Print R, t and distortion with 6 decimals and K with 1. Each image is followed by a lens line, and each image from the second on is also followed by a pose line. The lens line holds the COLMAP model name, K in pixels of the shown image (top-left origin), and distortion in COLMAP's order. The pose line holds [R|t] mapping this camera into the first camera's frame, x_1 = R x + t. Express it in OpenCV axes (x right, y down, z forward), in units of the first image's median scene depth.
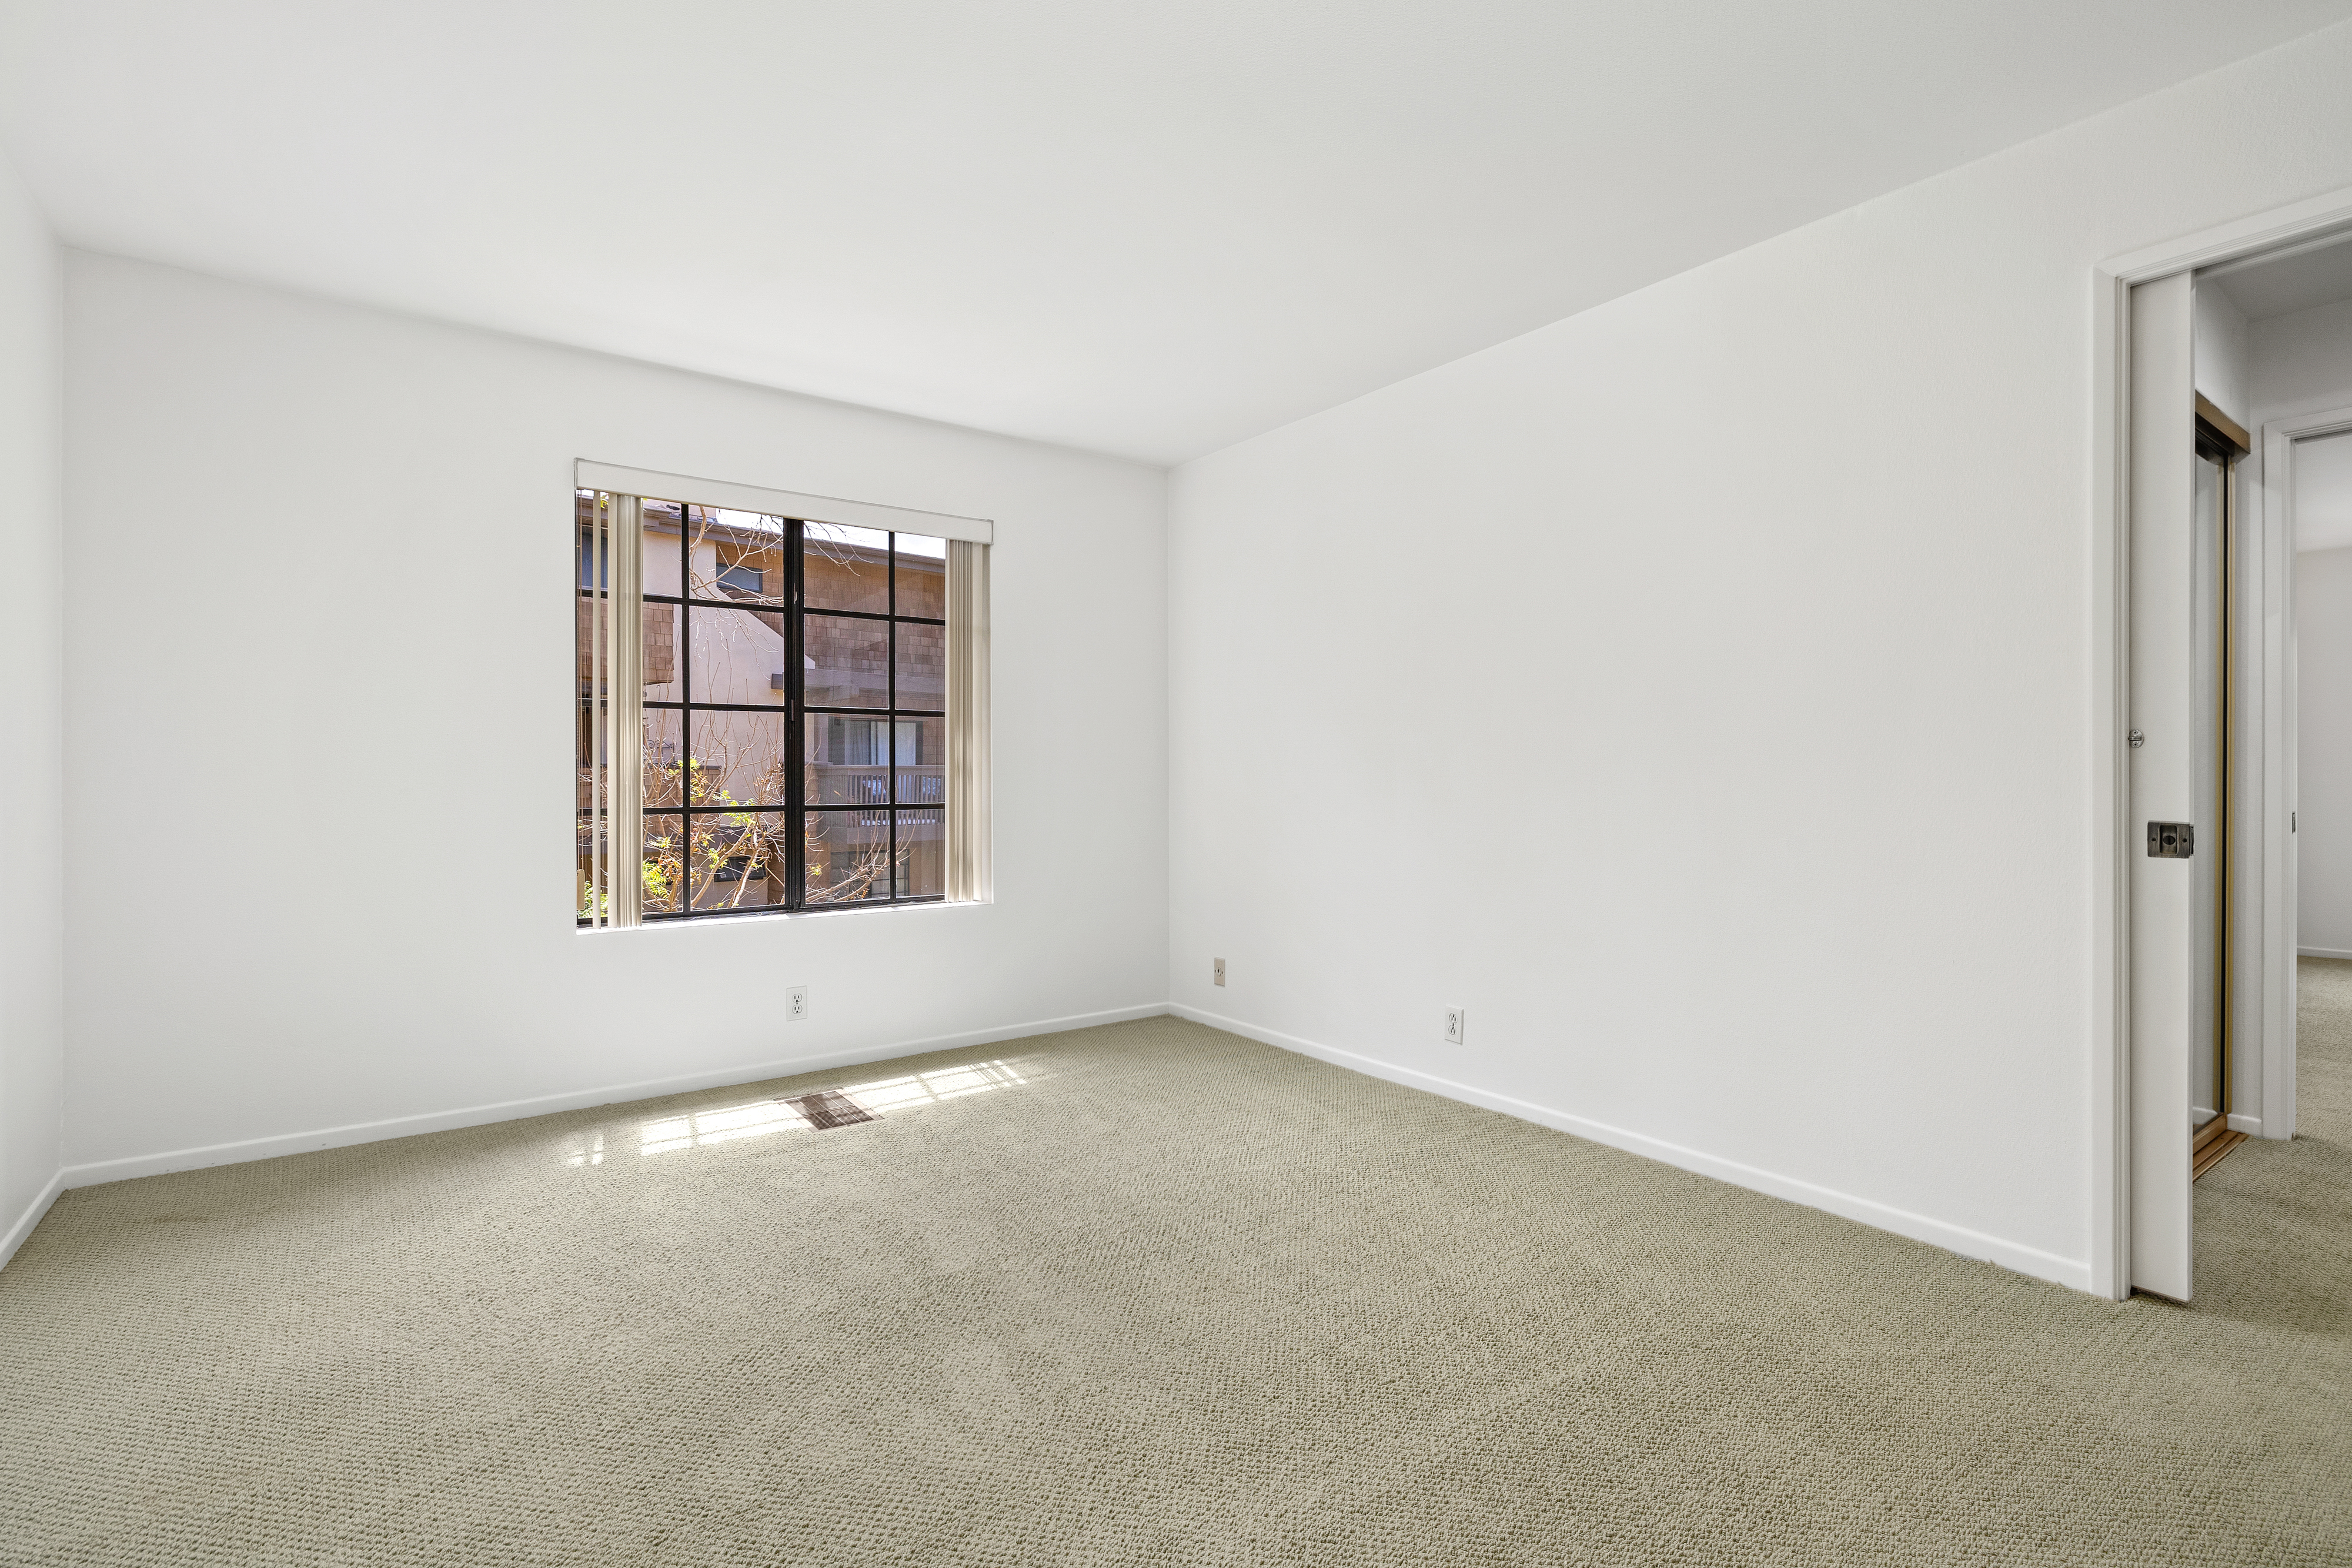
lens RADIAL K [[1076.6, 0, 1192.8], [0, 1076.6, 780.3], [0, 0, 1]] dist [-0.013313, 0.000127]
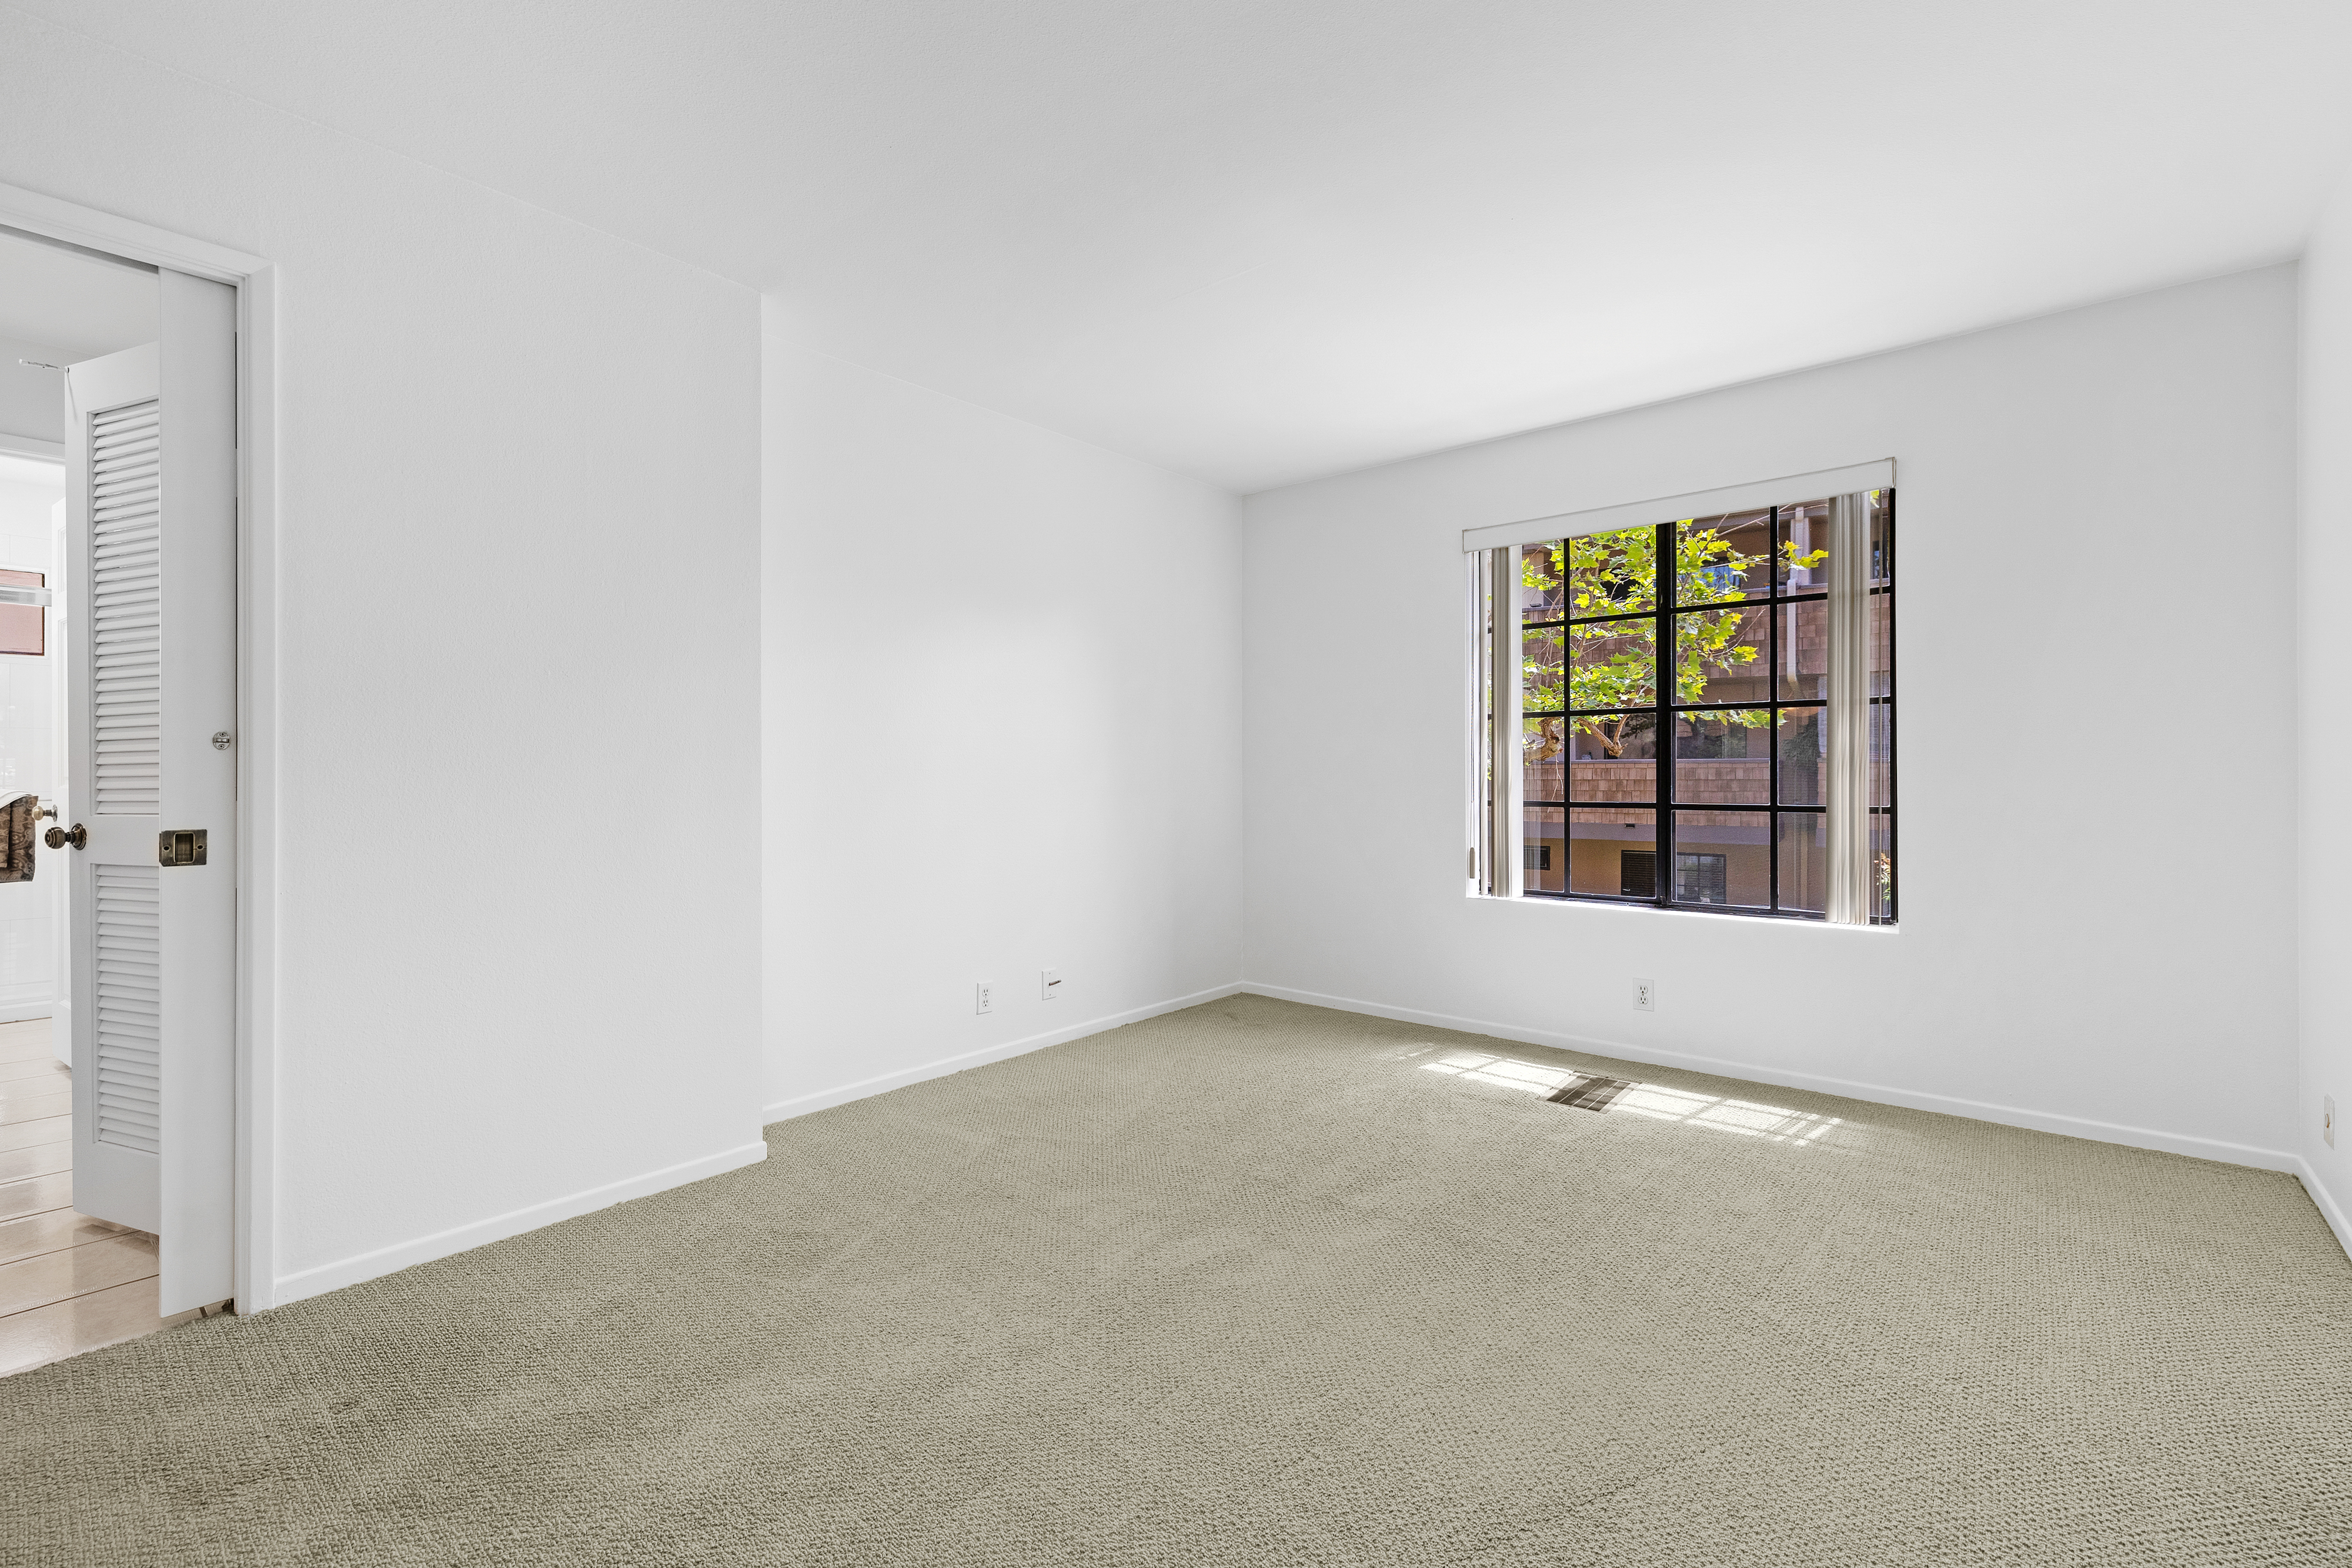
lens RADIAL K [[1022.3, 0, 1177.2], [0, 1022.3, 773.8], [0, 0, 1]] dist [0.000844, 0.000218]
pose [[0.235232, 0.003488, -0.971933, 0.549211], [-0.001378, 0.999994, 0.003255, -0.008840], [0.971938, 0.000574, 0.235235, 0.375323]]
